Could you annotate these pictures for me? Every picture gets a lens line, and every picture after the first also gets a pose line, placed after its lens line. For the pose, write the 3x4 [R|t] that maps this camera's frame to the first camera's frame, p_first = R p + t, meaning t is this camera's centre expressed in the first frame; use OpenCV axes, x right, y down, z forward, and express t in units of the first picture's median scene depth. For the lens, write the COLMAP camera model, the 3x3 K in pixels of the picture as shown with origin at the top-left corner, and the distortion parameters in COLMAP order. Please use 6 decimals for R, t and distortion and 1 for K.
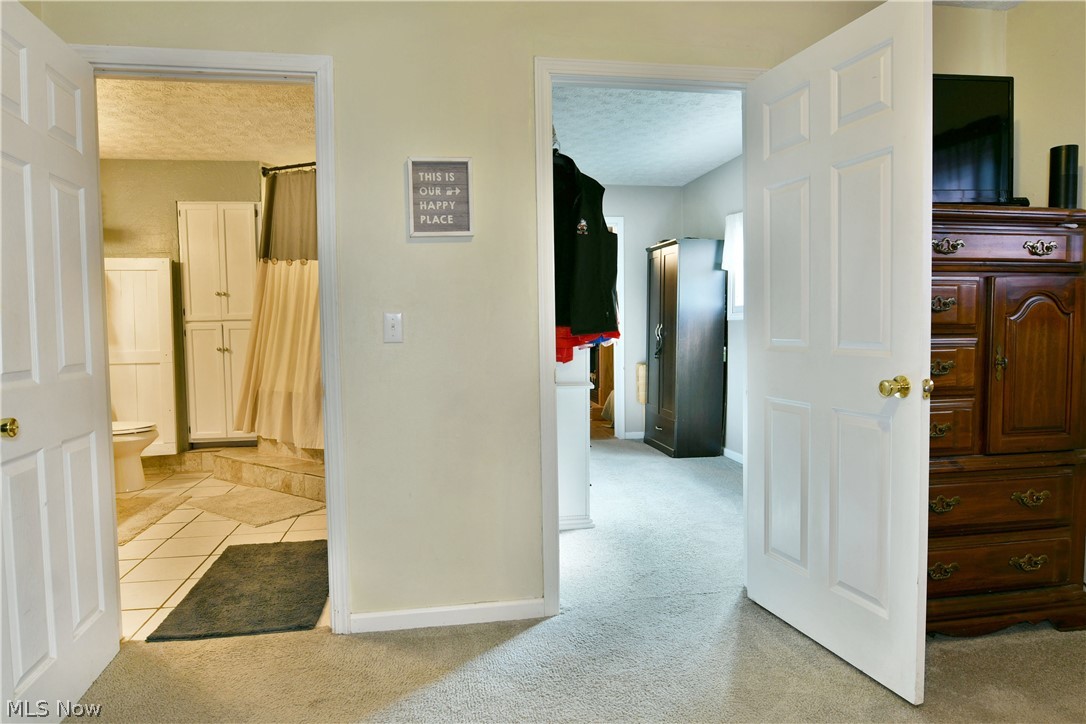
lens RADIAL K [[656.5, 0, 543.0], [0, 656.5, 362.0], [0, 0, 1]] dist [-0.019554, -0.001032]
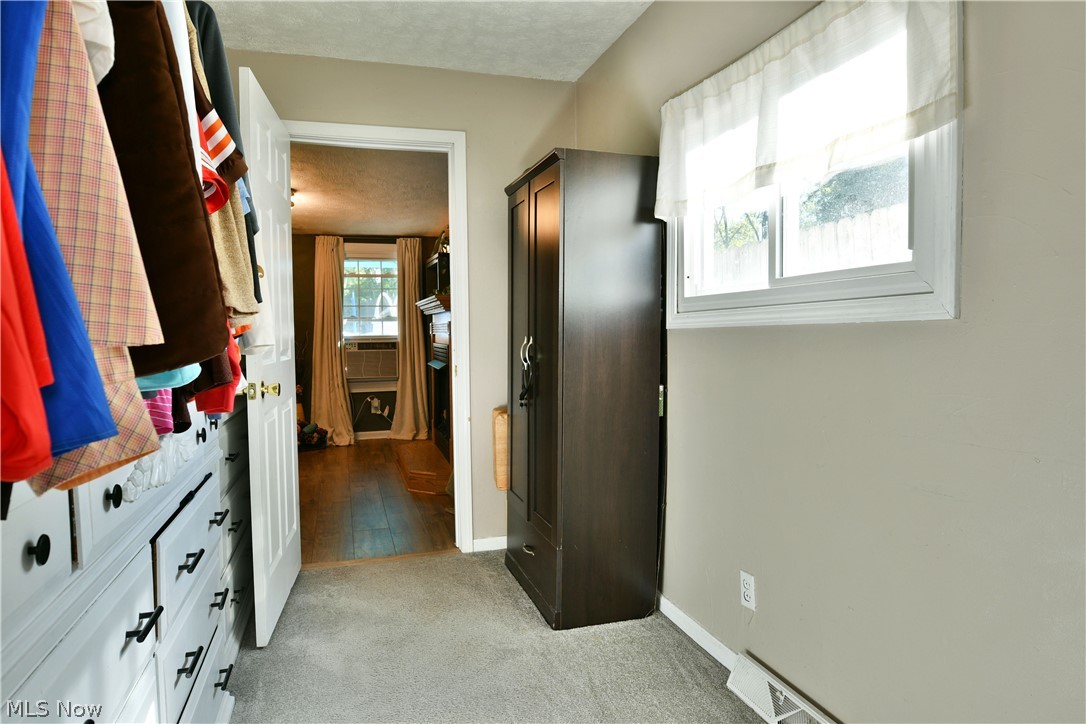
lens RADIAL K [[656.5, 0, 543.0], [0, 656.5, 362.0], [0, 0, 1]] dist [-0.019554, -0.001032]
pose [[0.991159, -0.005269, 0.132578, 0.128113], [0.006688, 0.999925, -0.010256, -0.034878], [-0.132514, 0.011052, 0.991120, 0.533448]]
